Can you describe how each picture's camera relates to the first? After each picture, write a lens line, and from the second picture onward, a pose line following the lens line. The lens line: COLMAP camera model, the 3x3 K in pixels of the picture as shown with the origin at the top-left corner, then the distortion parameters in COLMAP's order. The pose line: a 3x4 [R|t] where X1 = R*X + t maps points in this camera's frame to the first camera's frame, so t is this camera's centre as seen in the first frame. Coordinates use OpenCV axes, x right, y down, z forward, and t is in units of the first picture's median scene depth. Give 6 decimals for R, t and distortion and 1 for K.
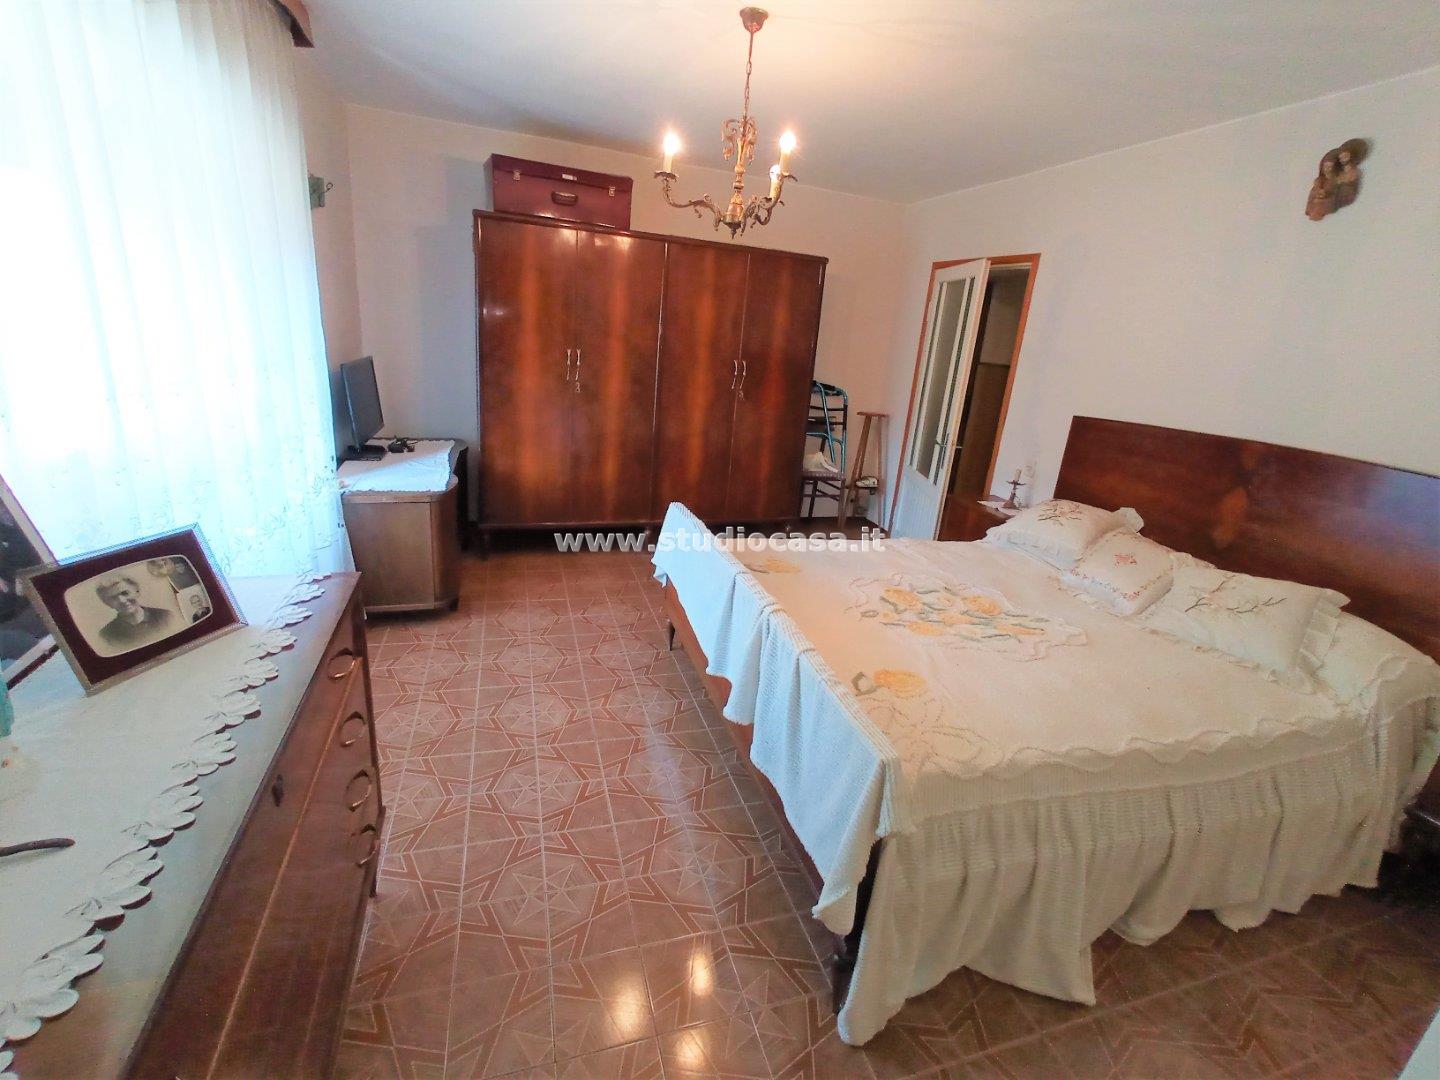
lens RADIAL K [[639.6, 0, 719.6], [0, 639.6, 526.7], [0, 0, 1]] dist [-0.019149, 0.005148]
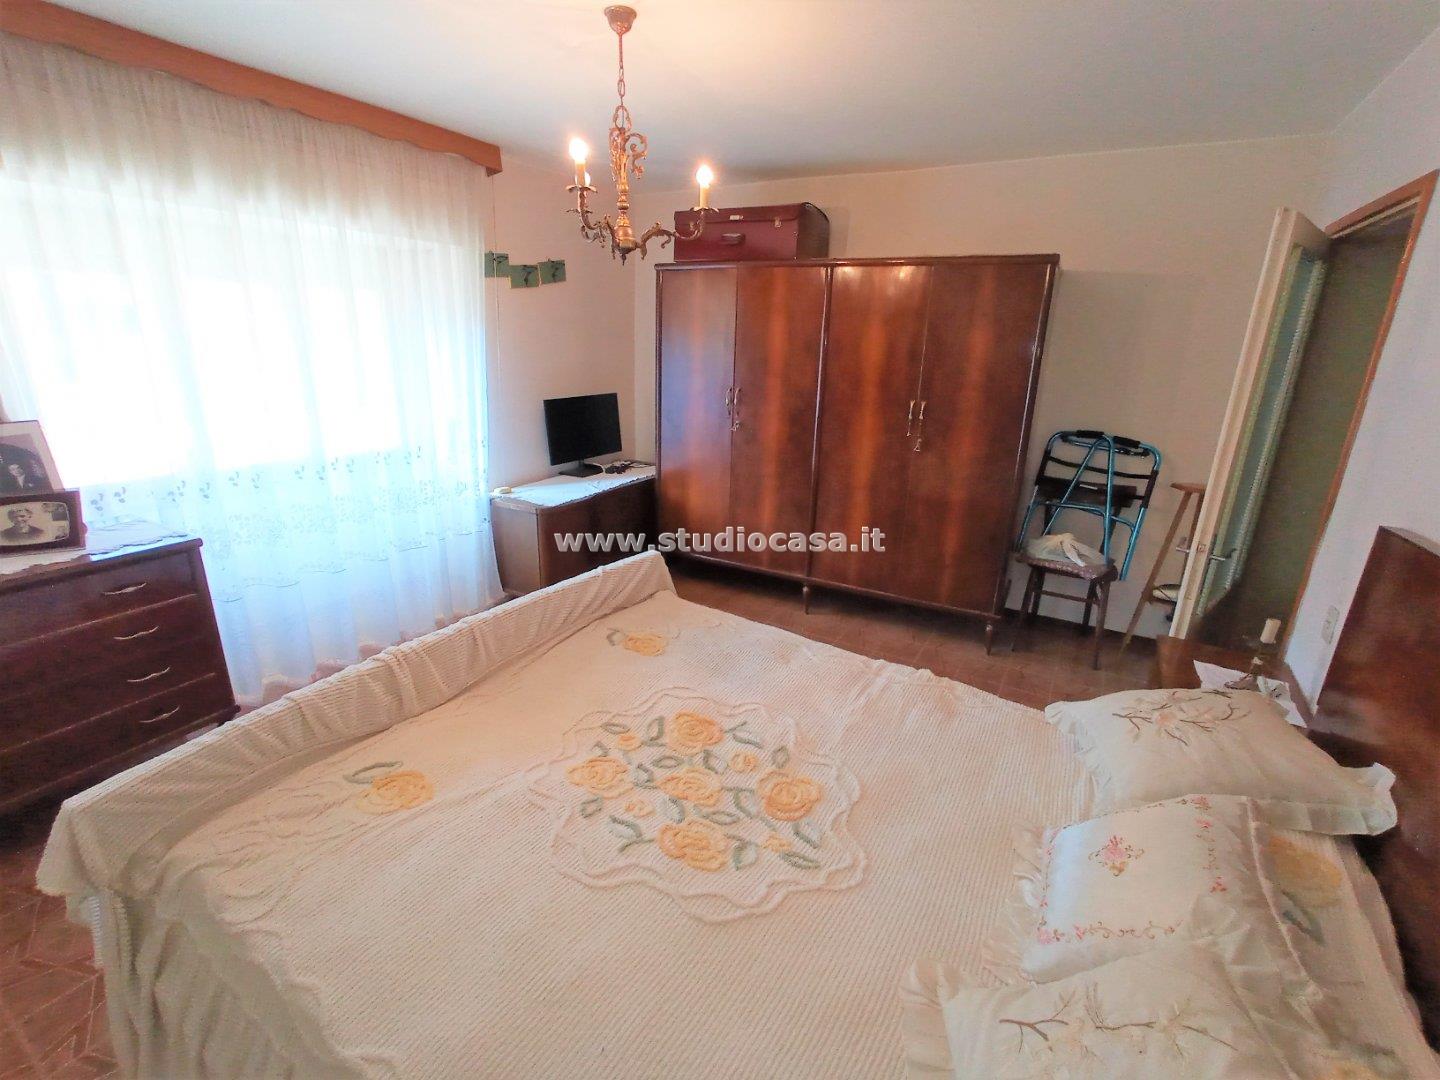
lens RADIAL K [[639.6, 0, 719.6], [0, 639.6, 526.7], [0, 0, 1]] dist [-0.019149, 0.005148]
pose [[0.673739, 0.152833, -0.722992, 0.475619], [-0.193863, 0.980667, 0.026646, -0.082578], [0.713087, 0.122209, 0.690342, 0.305197]]
